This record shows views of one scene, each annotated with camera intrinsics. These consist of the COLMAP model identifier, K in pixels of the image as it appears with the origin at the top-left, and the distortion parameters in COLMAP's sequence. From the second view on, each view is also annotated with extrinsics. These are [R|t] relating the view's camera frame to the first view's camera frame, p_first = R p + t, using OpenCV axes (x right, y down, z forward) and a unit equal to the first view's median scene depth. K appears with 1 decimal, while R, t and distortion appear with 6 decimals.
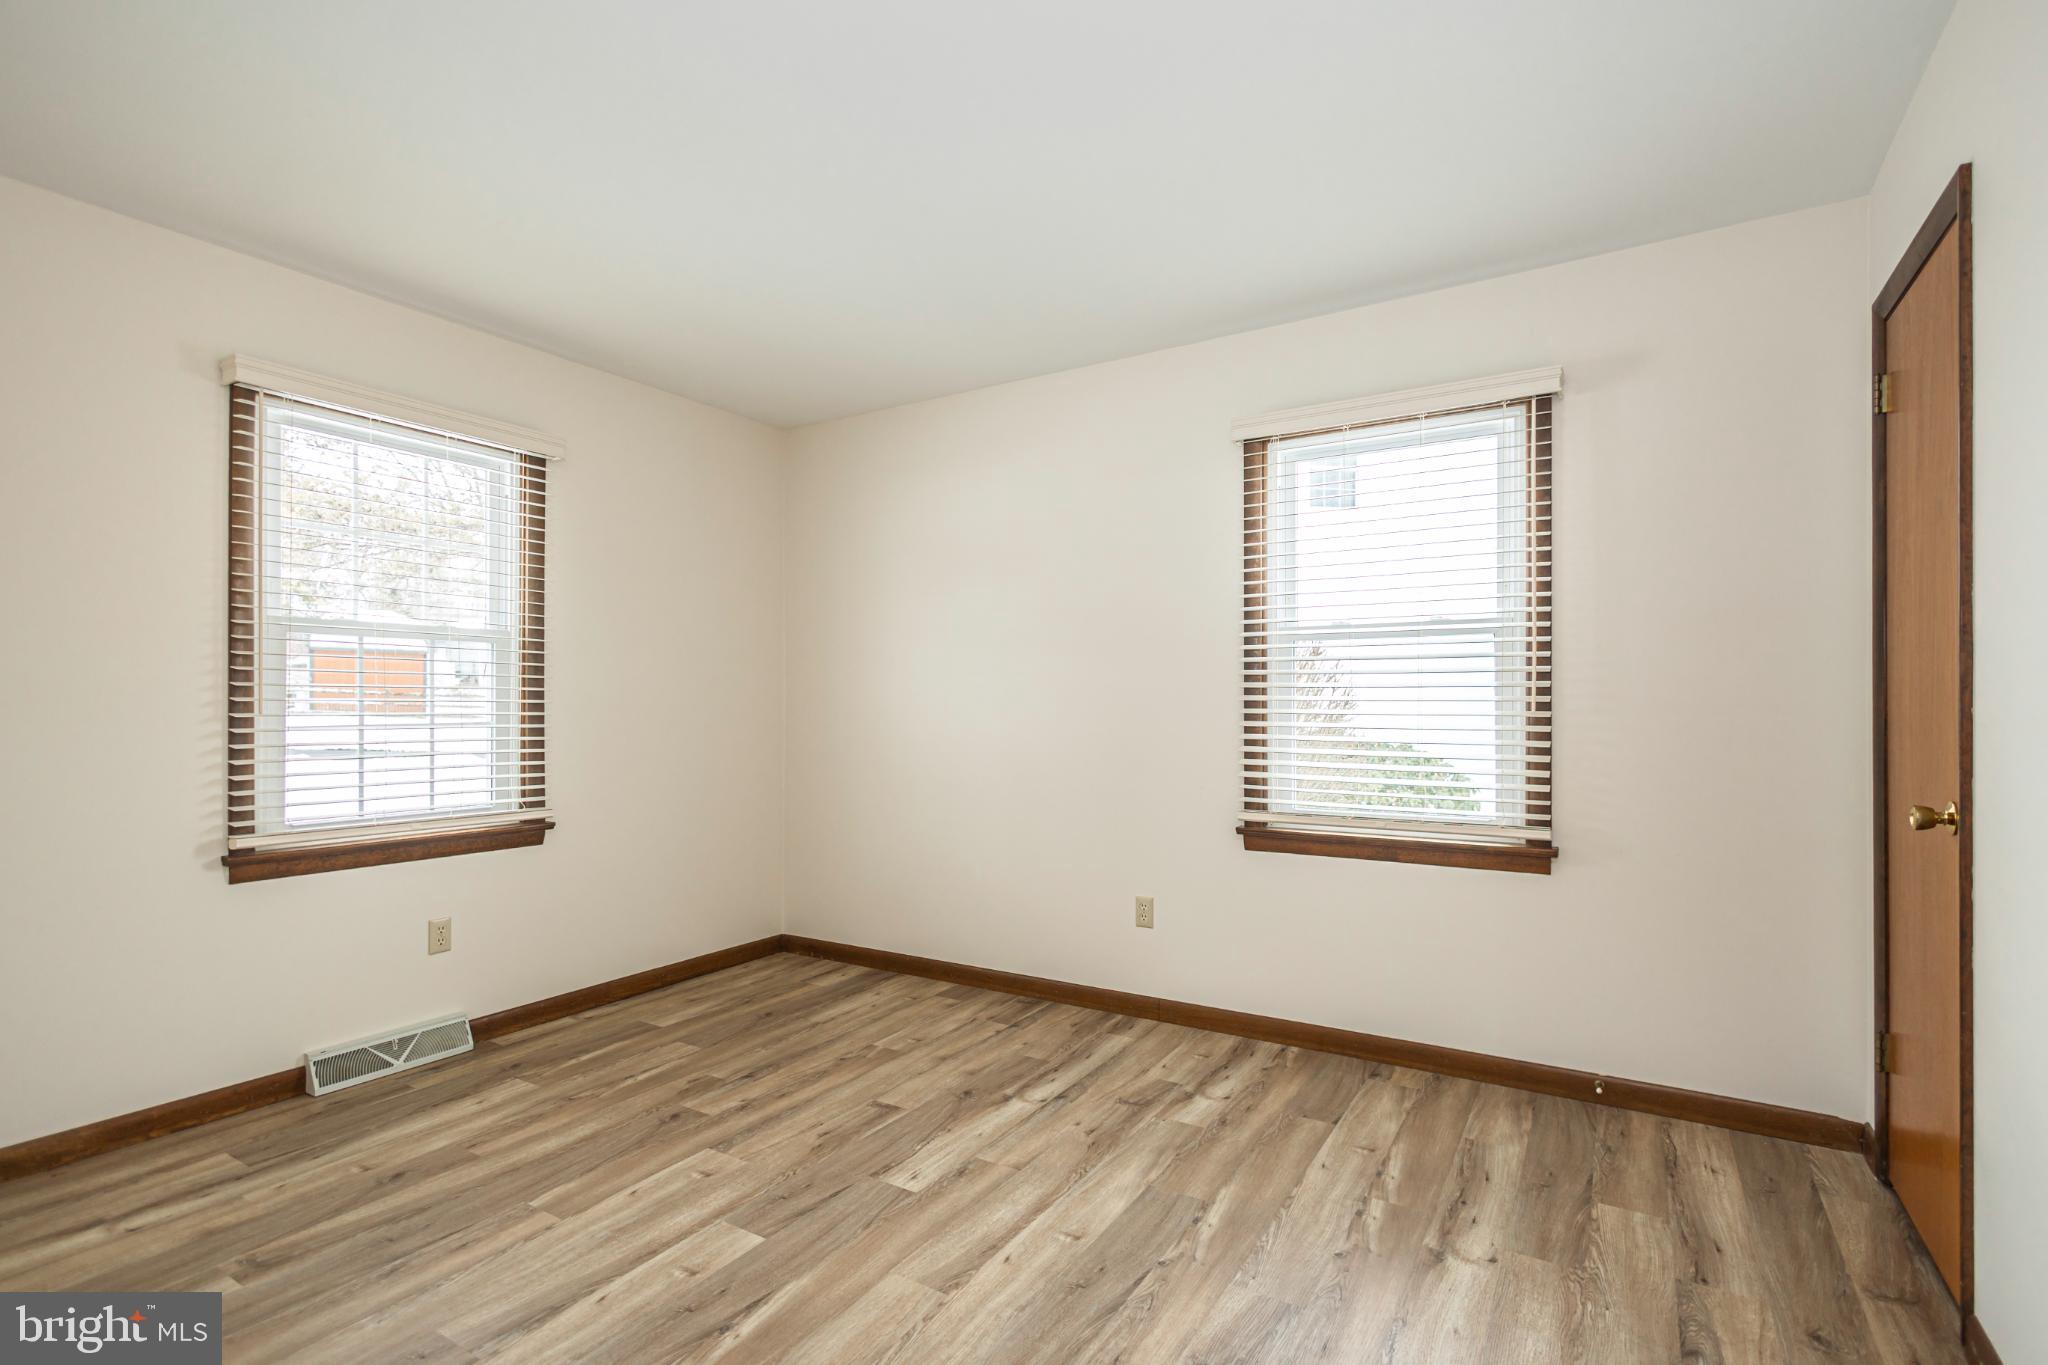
lens RADIAL K [[950.3, 0, 1033.3], [0, 950.3, 649.8], [0, 0, 1]] dist [0.010868, -0.001261]
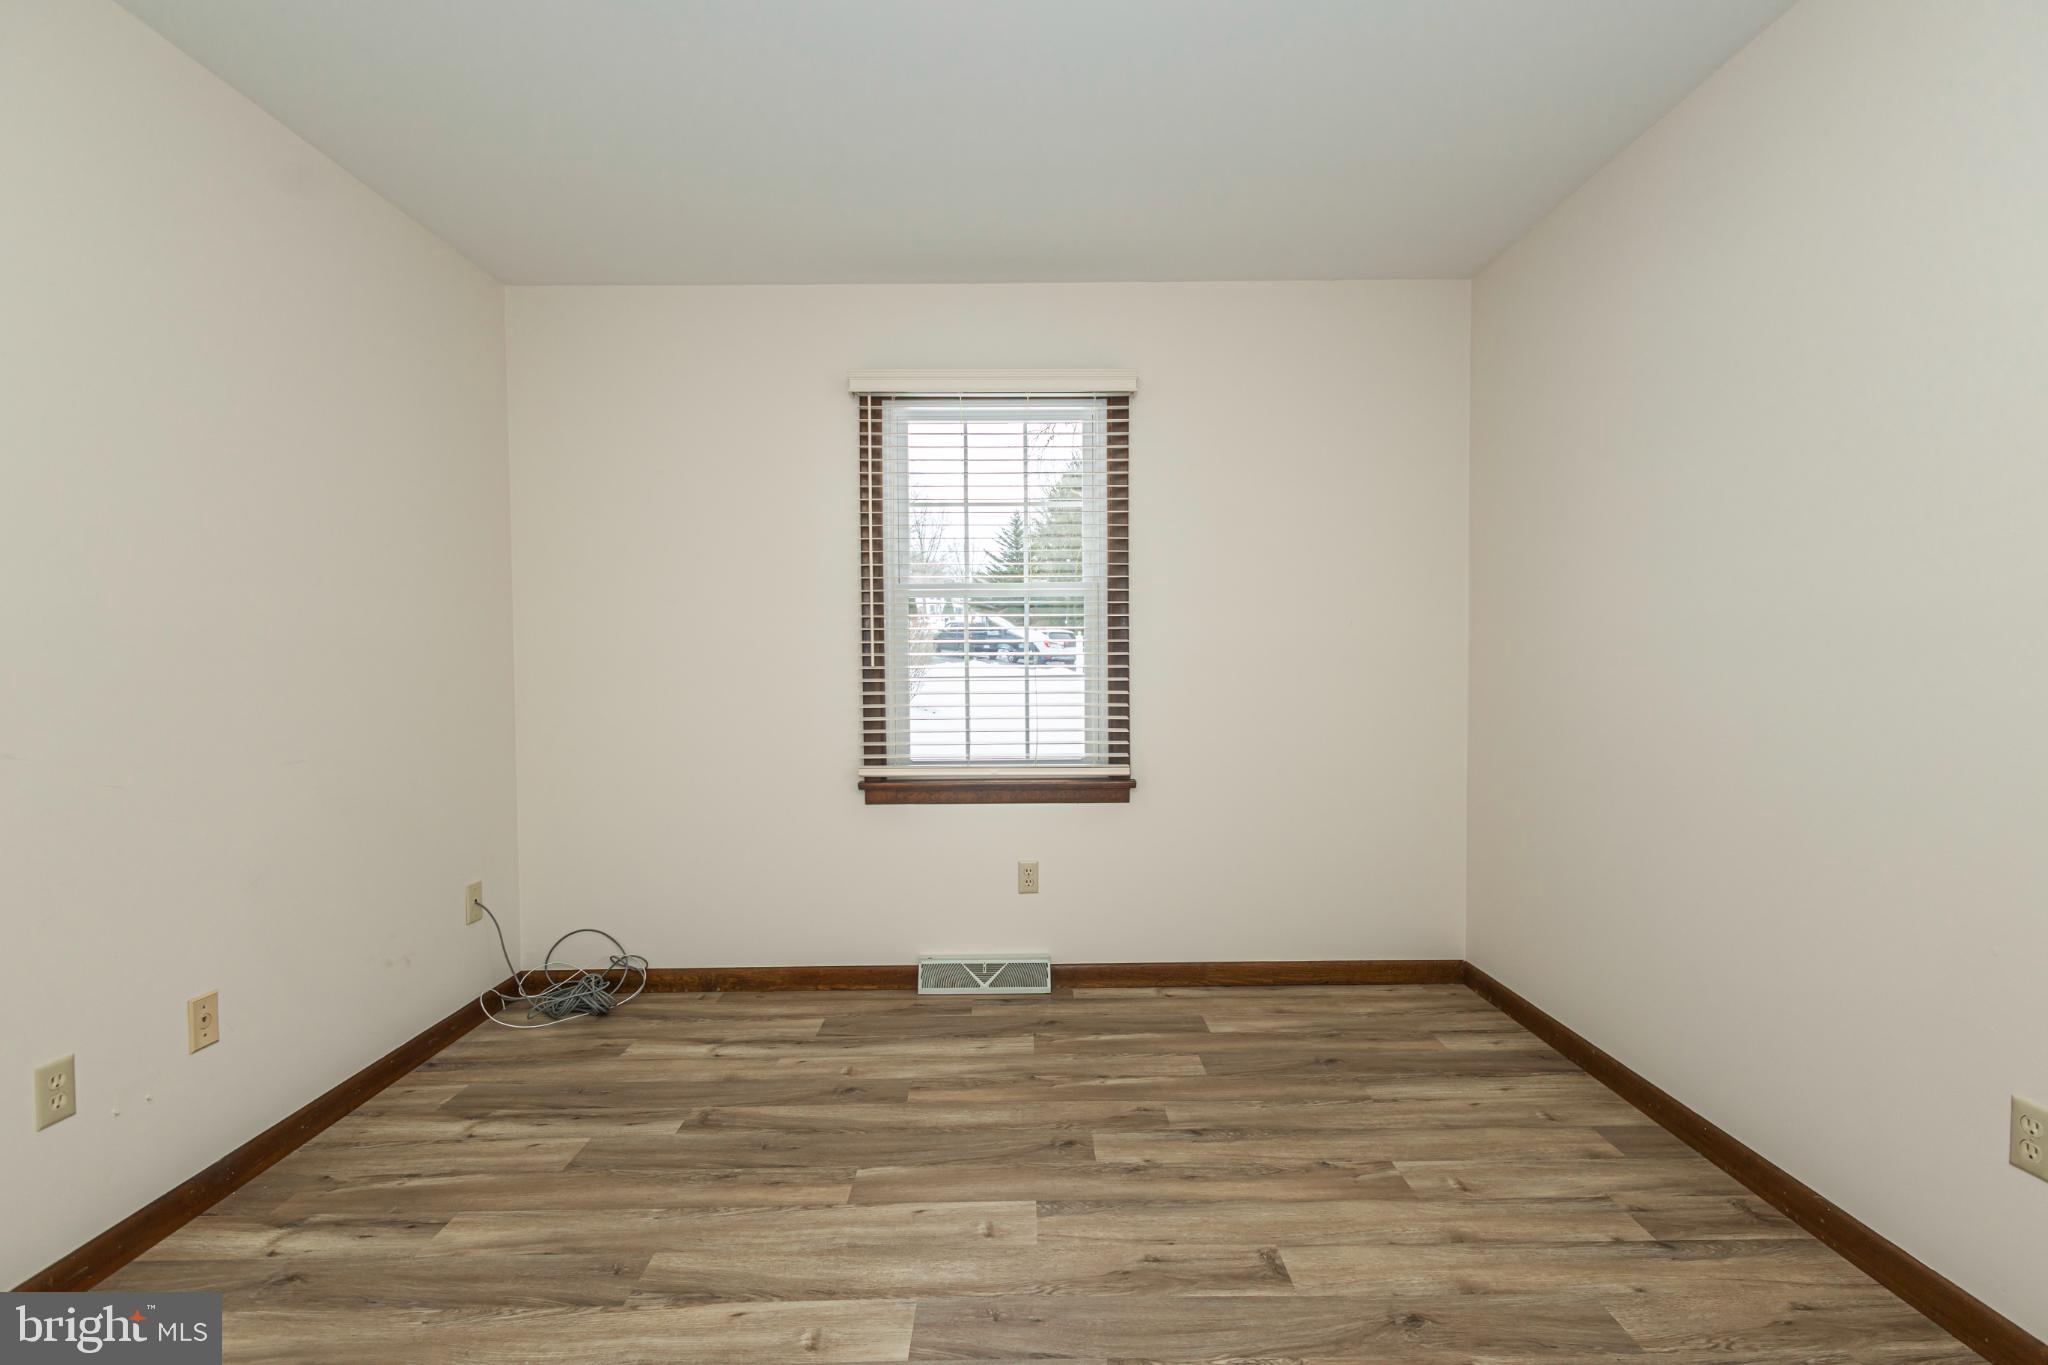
lens RADIAL K [[950.3, 0, 1033.3], [0, 950.3, 649.8], [0, 0, 1]] dist [0.010868, -0.001261]
pose [[0.529461, -0.014507, -0.848210, 0.297377], [0.058542, 0.998095, 0.019472, 0.030734], [0.846312, -0.059966, 0.529302, 0.498777]]
